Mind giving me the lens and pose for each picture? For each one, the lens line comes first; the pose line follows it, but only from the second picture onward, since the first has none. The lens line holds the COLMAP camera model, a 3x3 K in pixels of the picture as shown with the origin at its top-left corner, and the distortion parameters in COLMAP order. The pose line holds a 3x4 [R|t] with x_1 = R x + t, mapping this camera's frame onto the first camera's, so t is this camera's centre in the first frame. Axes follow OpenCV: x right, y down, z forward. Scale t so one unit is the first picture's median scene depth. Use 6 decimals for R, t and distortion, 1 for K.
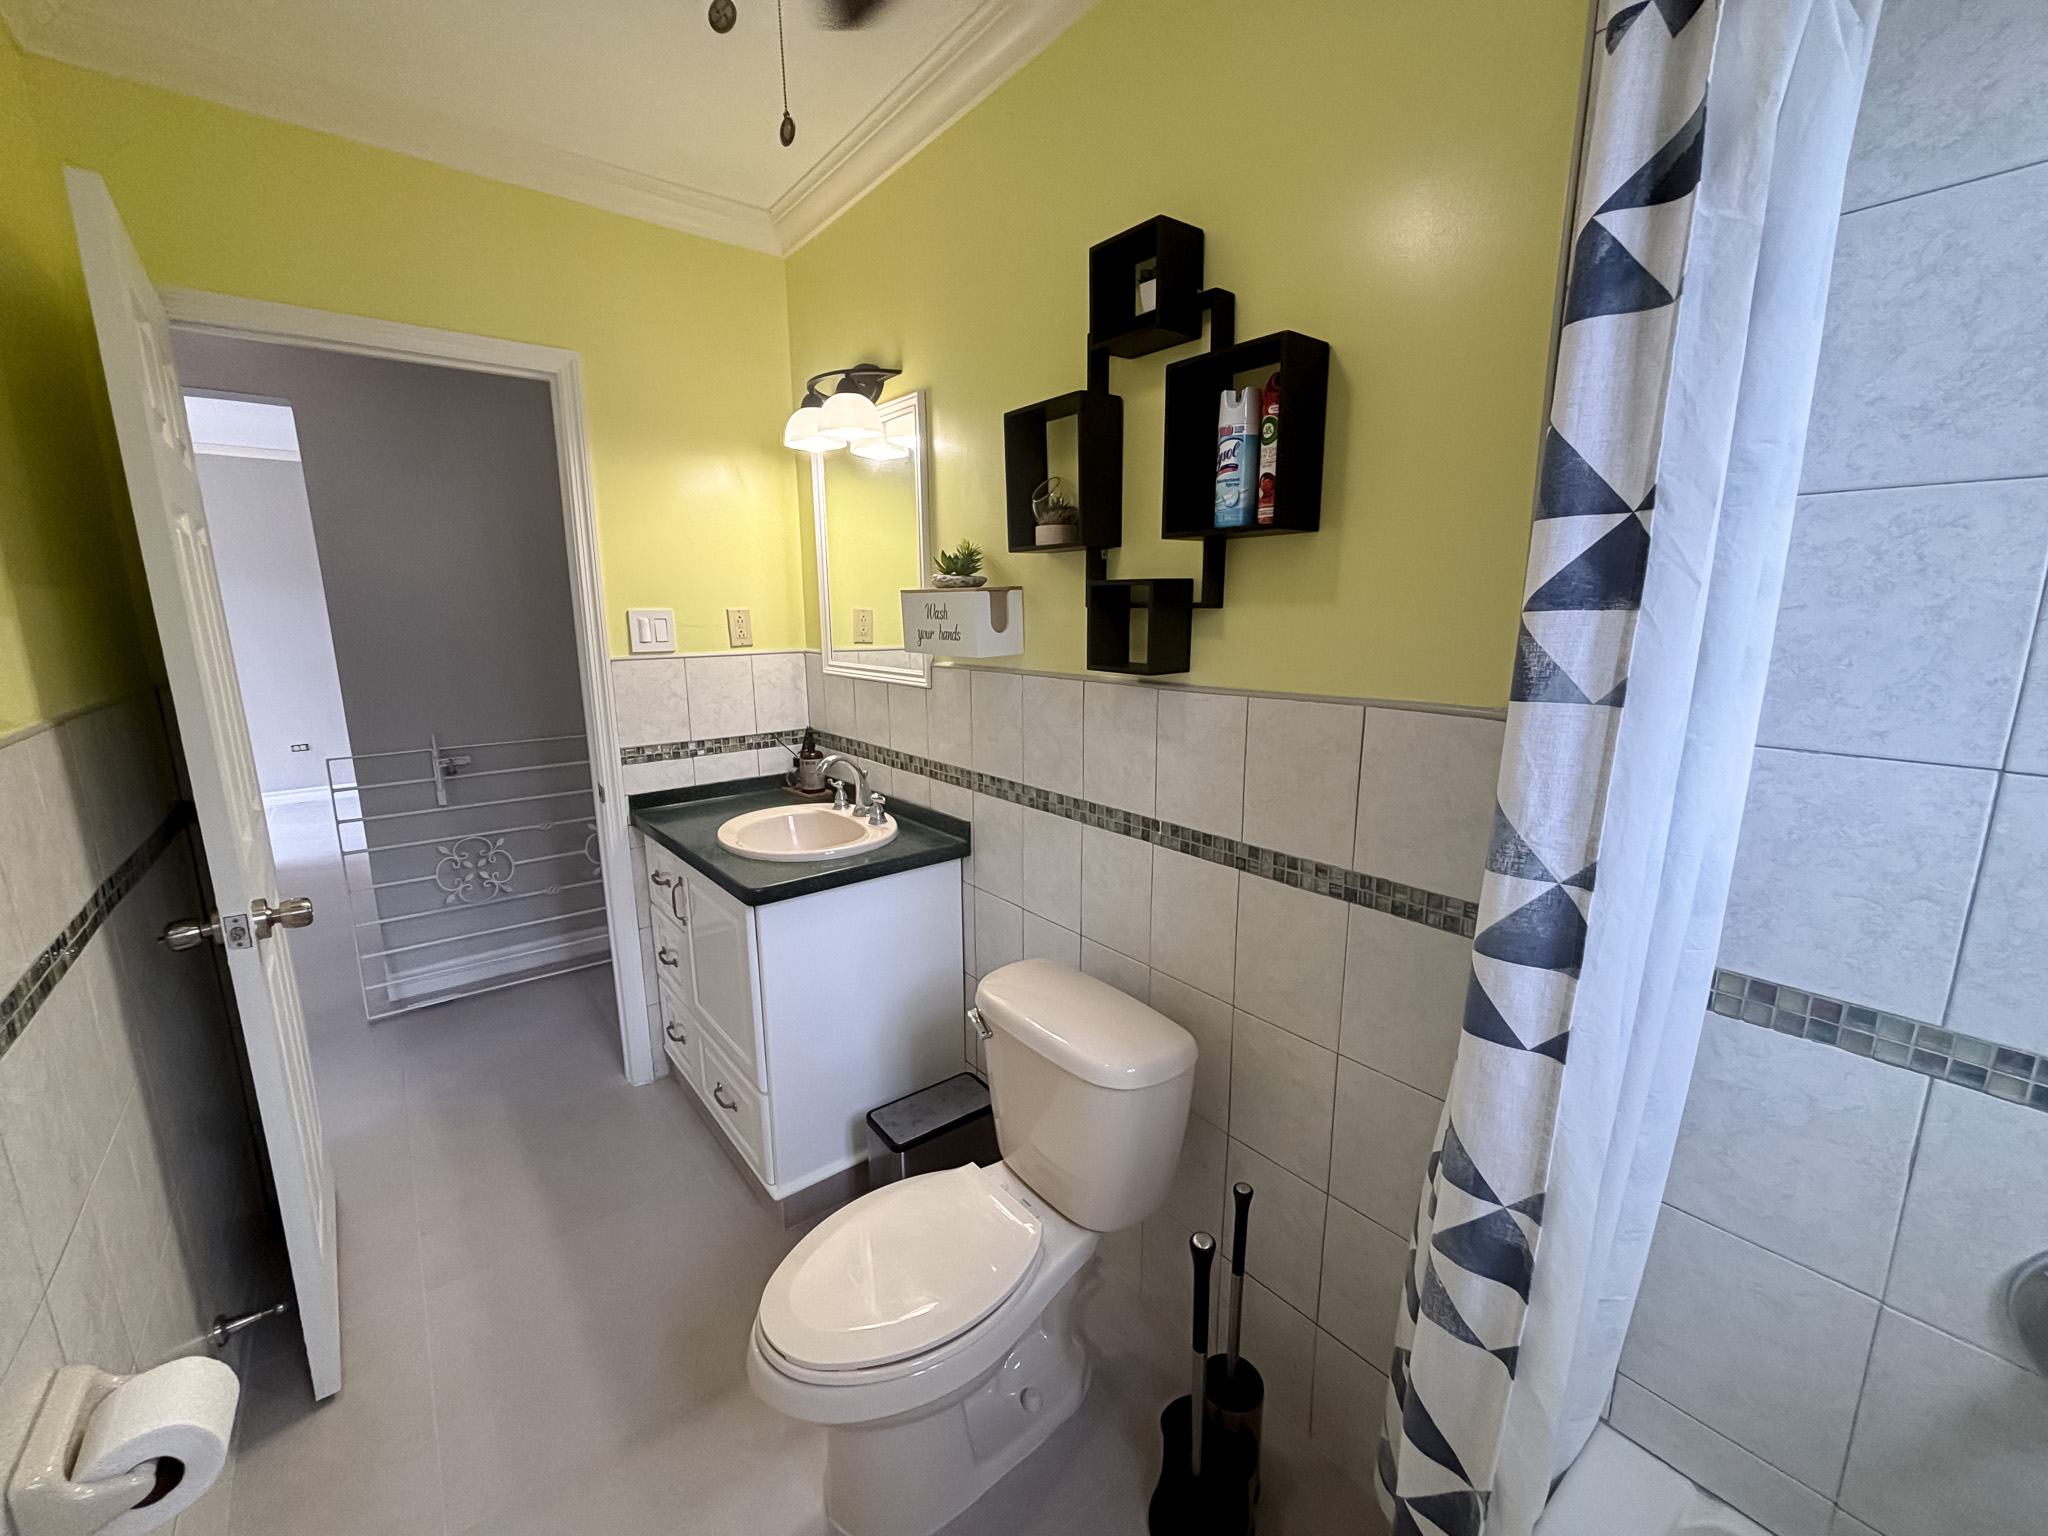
lens RADIAL K [[828.5, 0, 1020.8], [0, 828.5, 769.9], [0, 0, 1]] dist [0.001883, -0.009531]
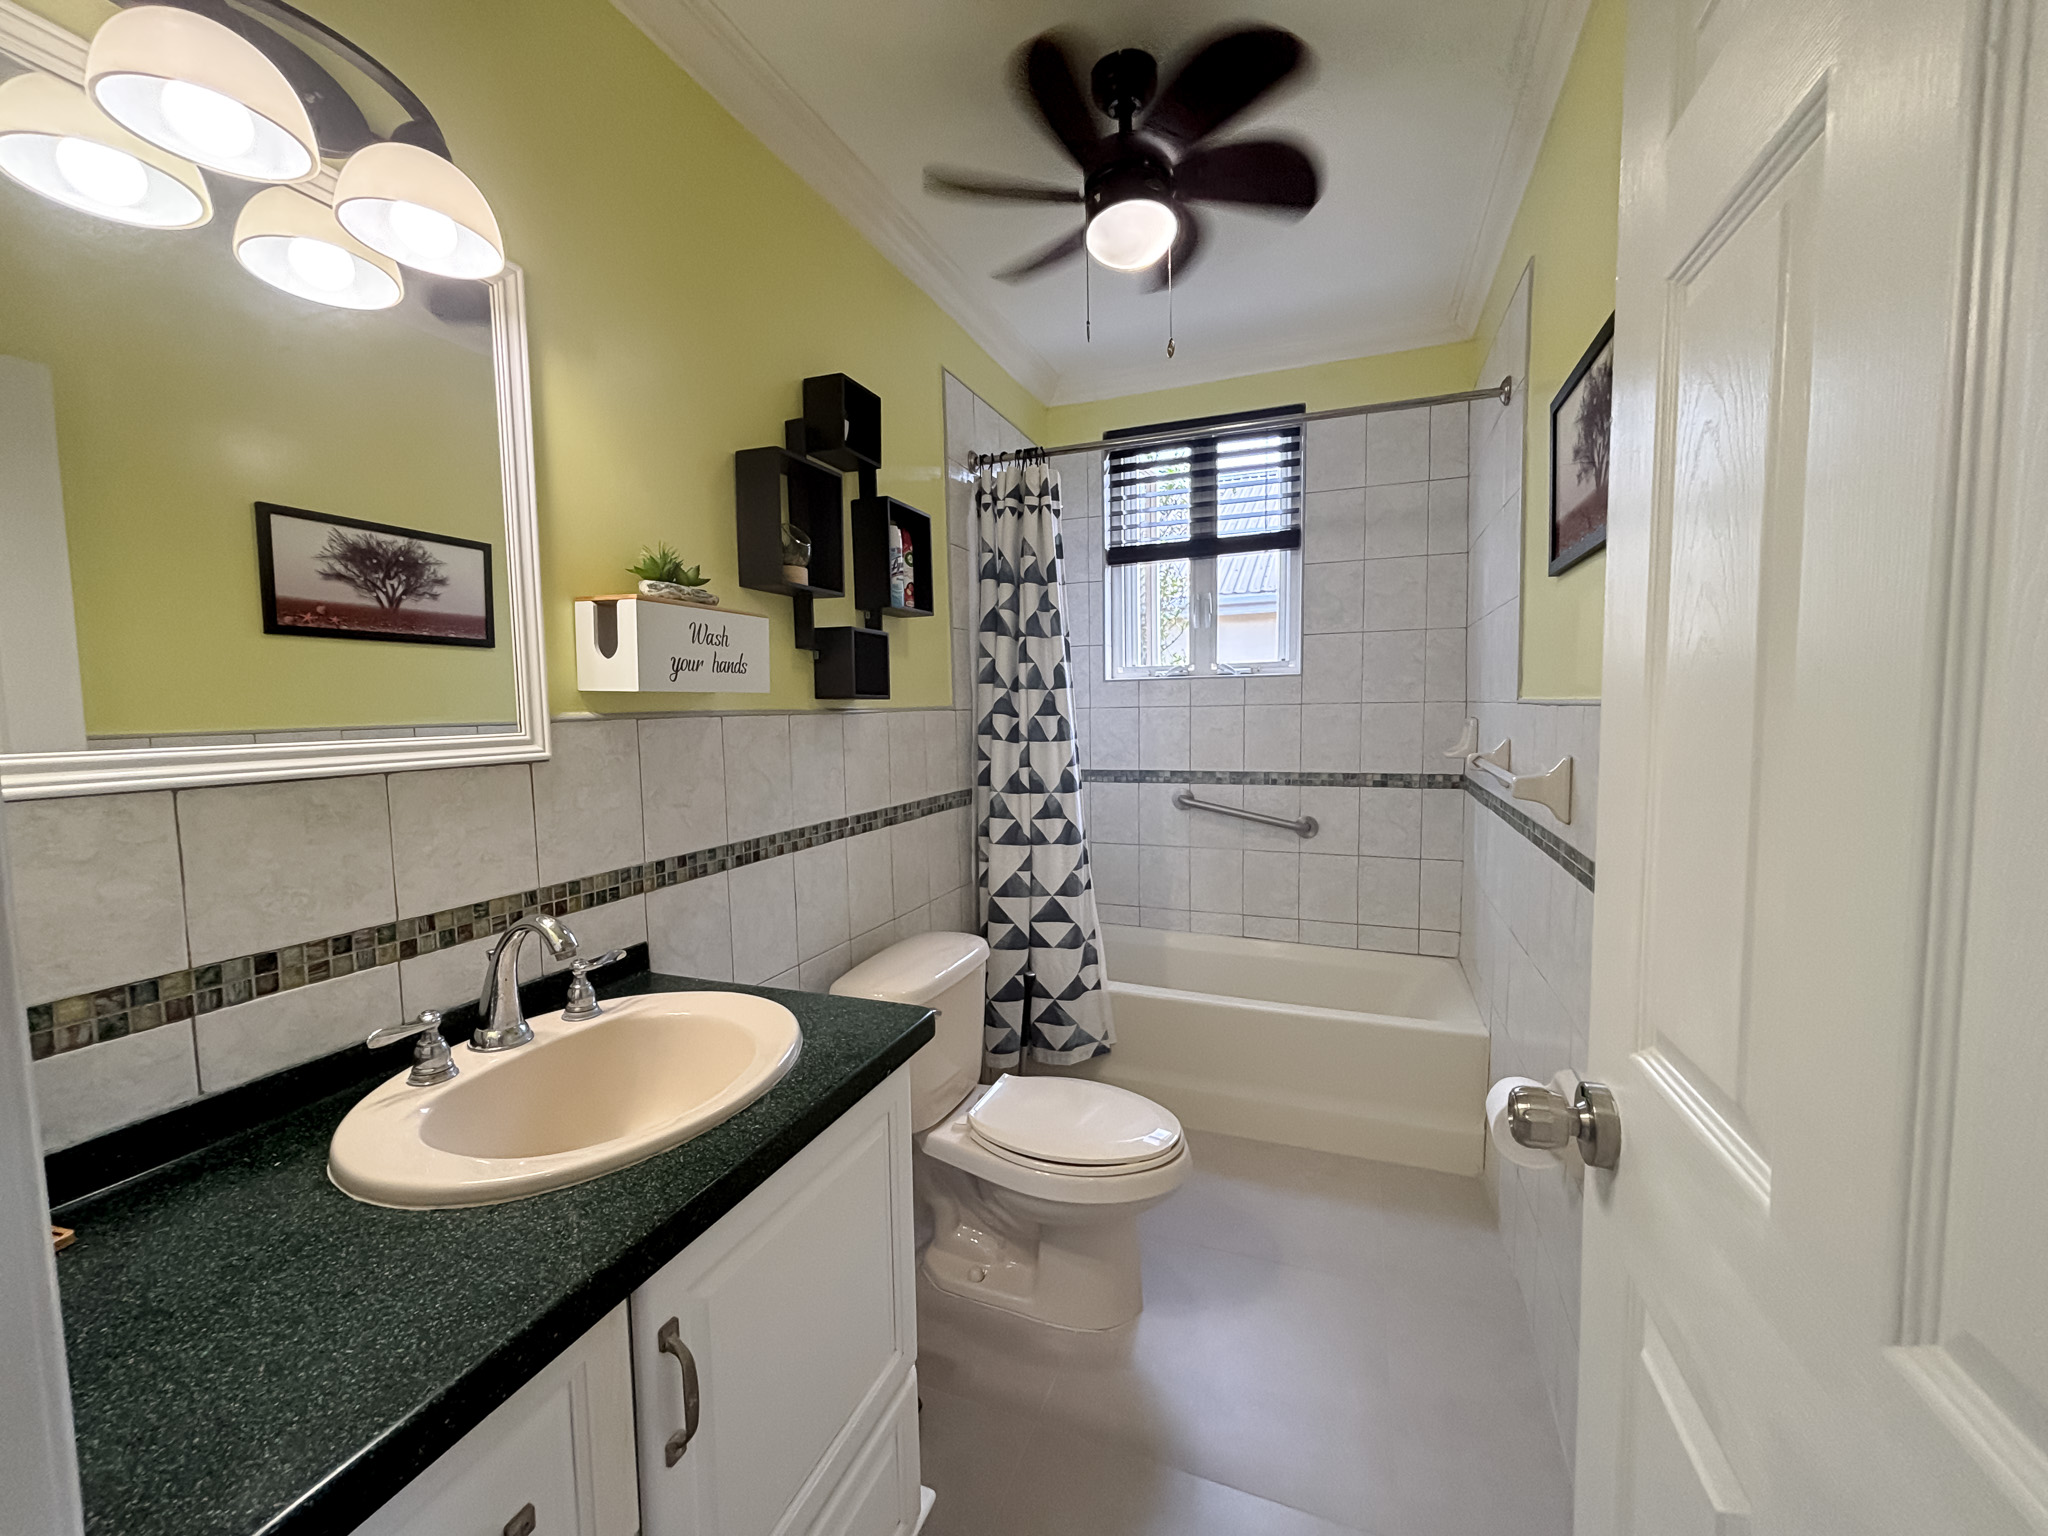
lens RADIAL K [[828.5, 0, 1020.8], [0, 828.5, 769.9], [0, 0, 1]] dist [0.001883, -0.009531]
pose [[-0.509694, -0.045140, 0.859171, -0.910621], [0.192814, 0.967229, 0.165202, -0.144764], [-0.838472, 0.249863, -0.484287, 1.176803]]
